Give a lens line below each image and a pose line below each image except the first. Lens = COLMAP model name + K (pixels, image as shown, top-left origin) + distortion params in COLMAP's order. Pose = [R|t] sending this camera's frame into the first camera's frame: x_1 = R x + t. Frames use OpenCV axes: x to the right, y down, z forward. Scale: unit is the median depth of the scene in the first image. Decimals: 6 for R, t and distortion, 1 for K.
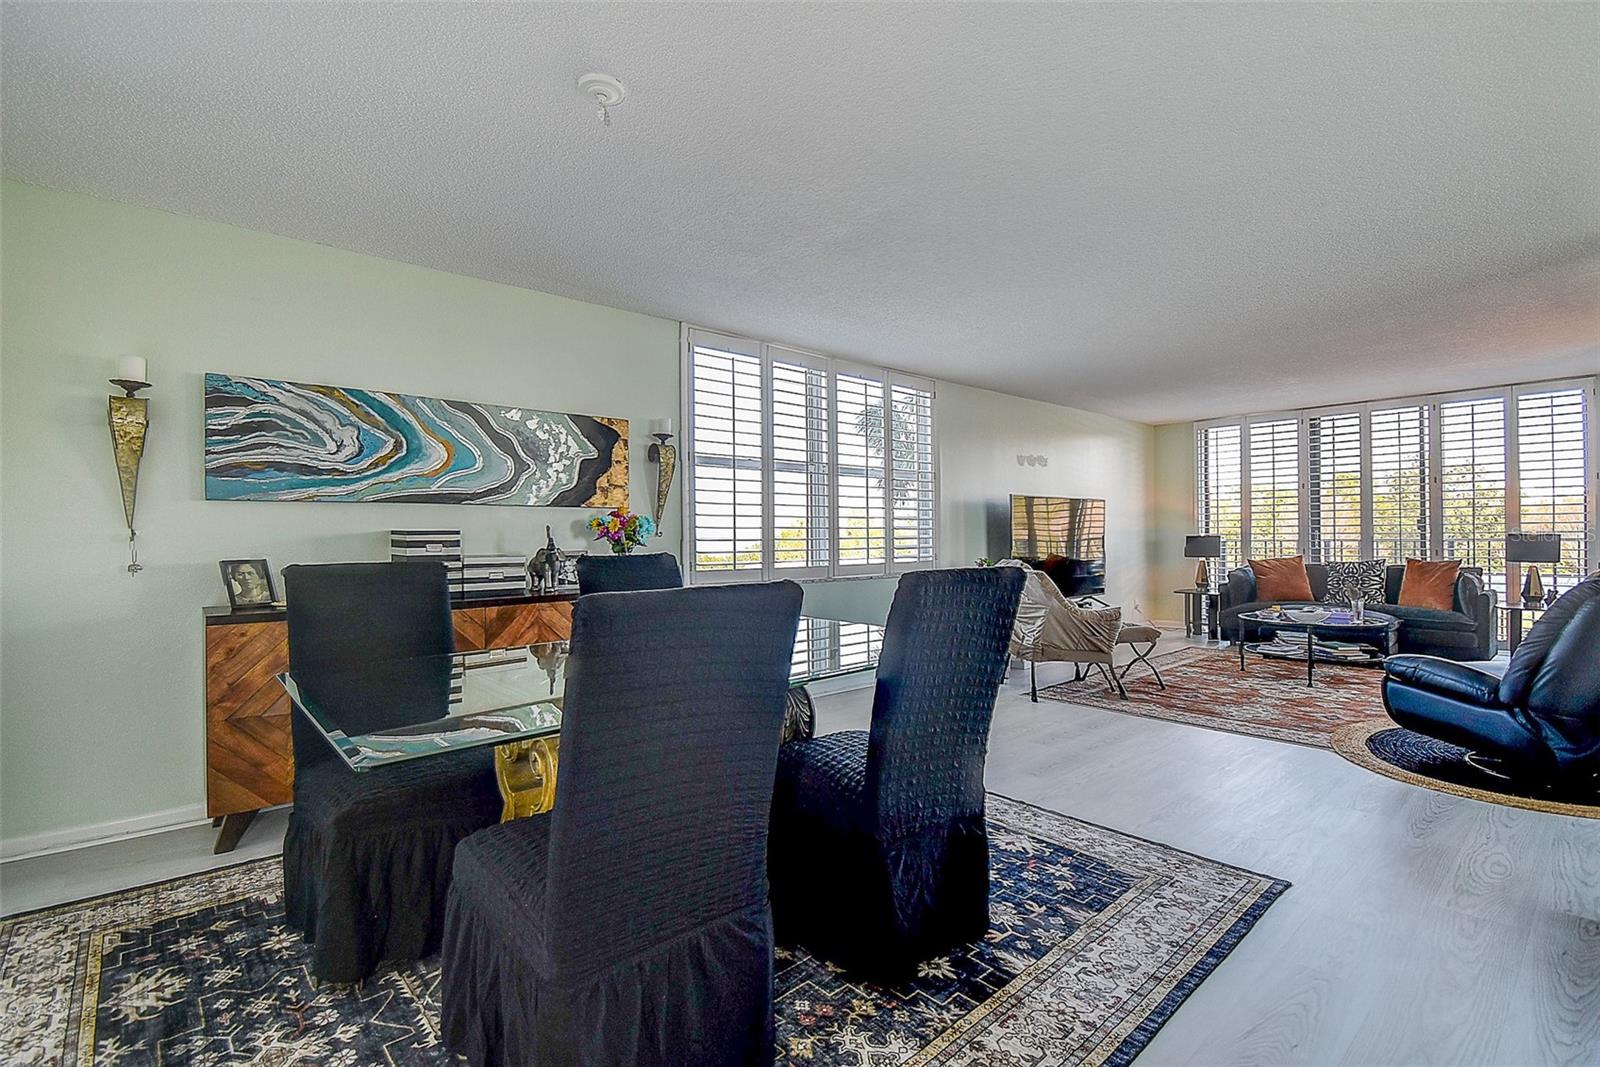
lens RADIAL K [[711.4, 0, 800.0], [0, 711.4, 533.5], [0, 0, 1]] dist [0.035891, 0.000048]
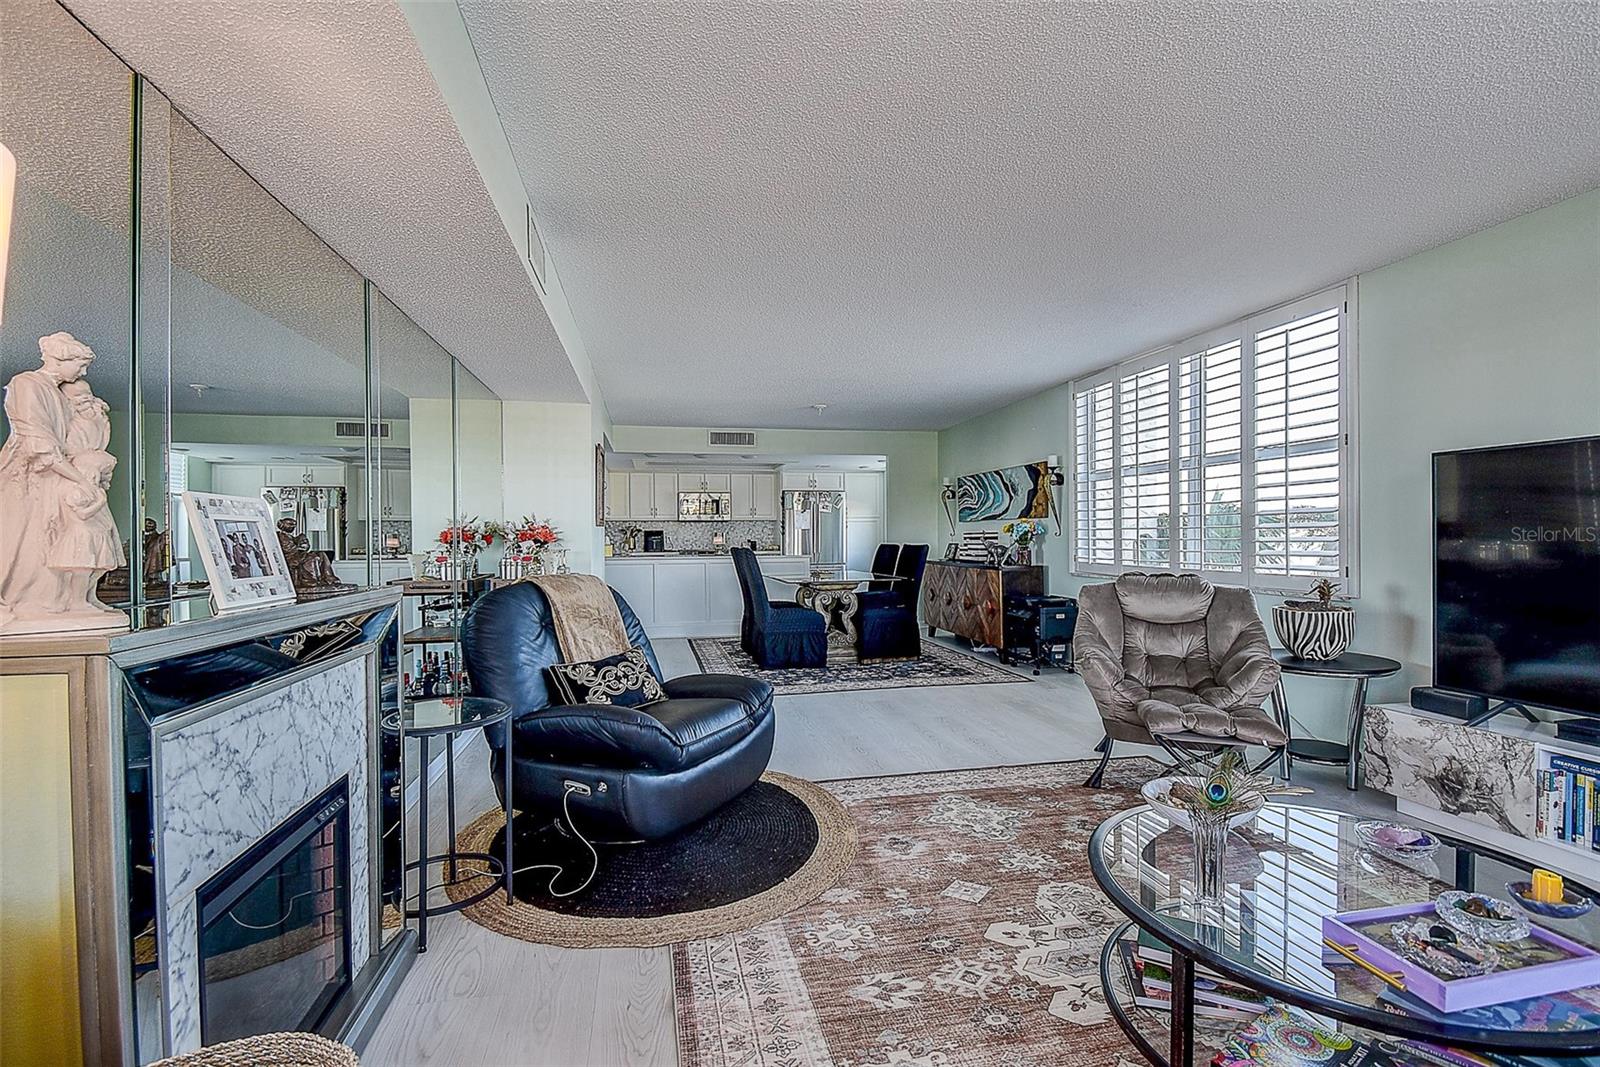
lens RADIAL K [[730.2, 0, 800.0], [0, 730.2, 533.5], [0, 0, 1]] dist [0.000854, -0.000029]
pose [[-0.497270, 0.015114, -0.867464, 1.253294], [0.020956, 0.999766, 0.005407, -0.017914], [0.867343, -0.015490, -0.497470, 1.177369]]
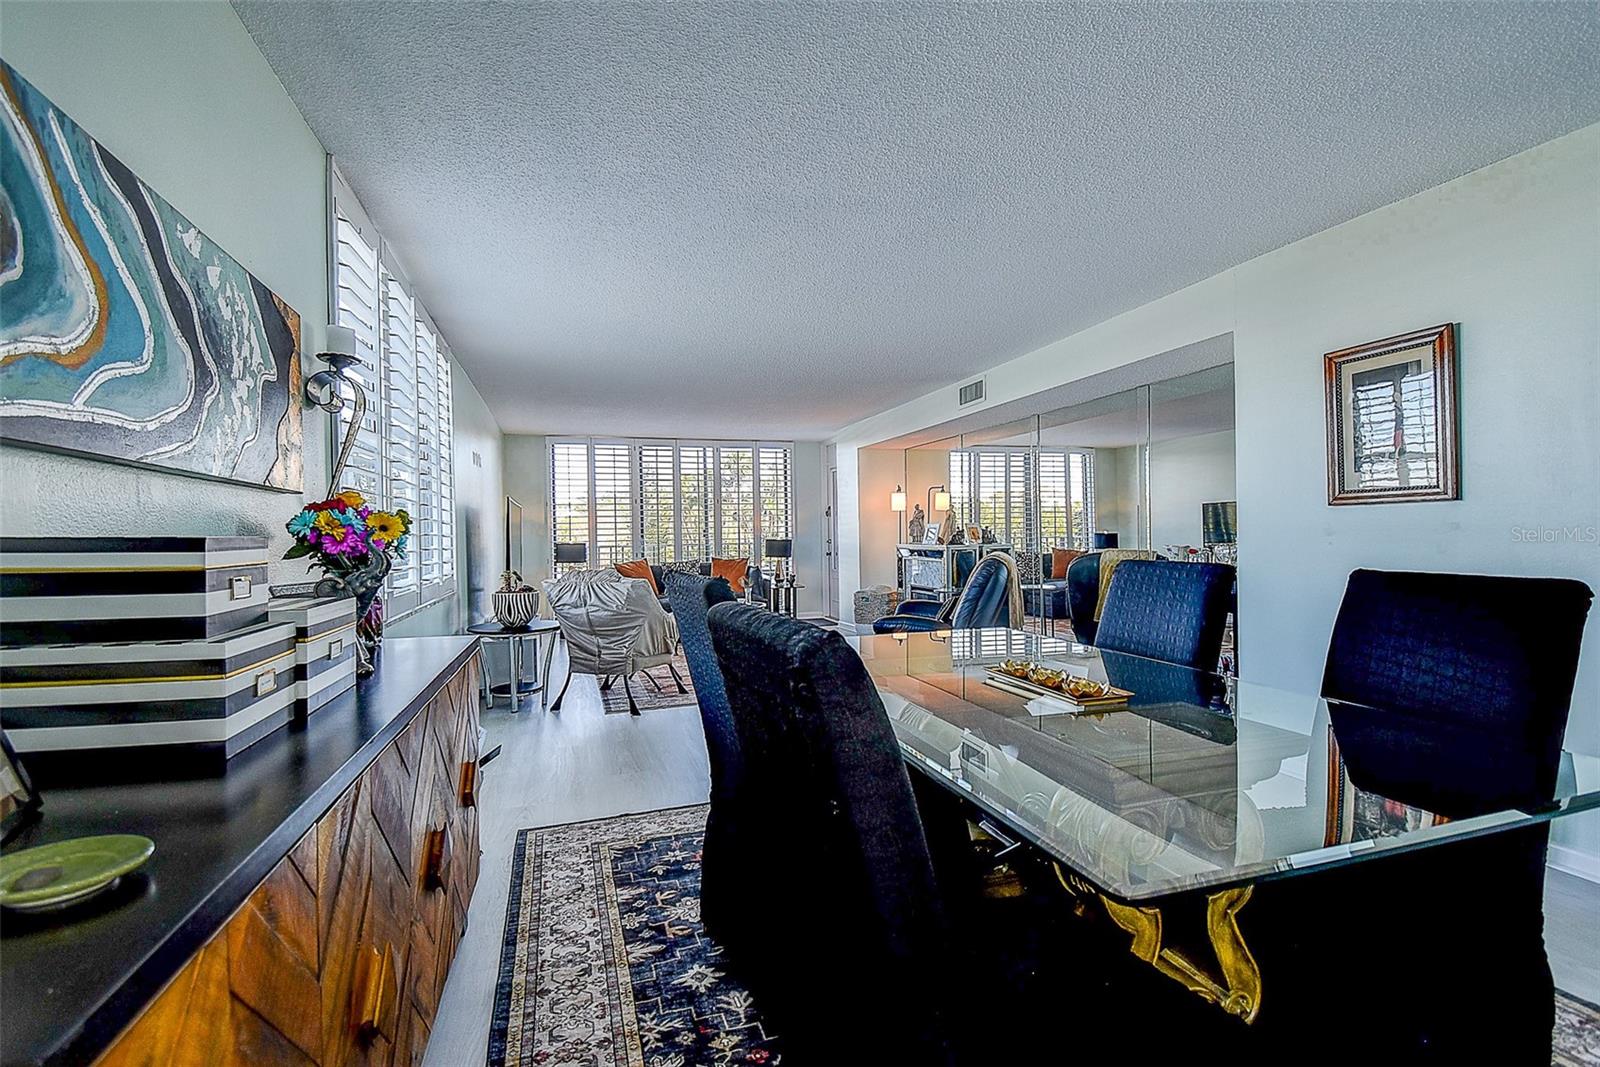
lens RADIAL K [[730.2, 0, 800.0], [0, 730.2, 533.5], [0, 0, 1]] dist [0.000854, -0.000029]
pose [[0.417988, 0.001584, 0.908451, -0.491825], [0.014133, 0.999866, -0.008246, 0.000589], [-0.908342, 0.016286, 0.417910, 0.424966]]
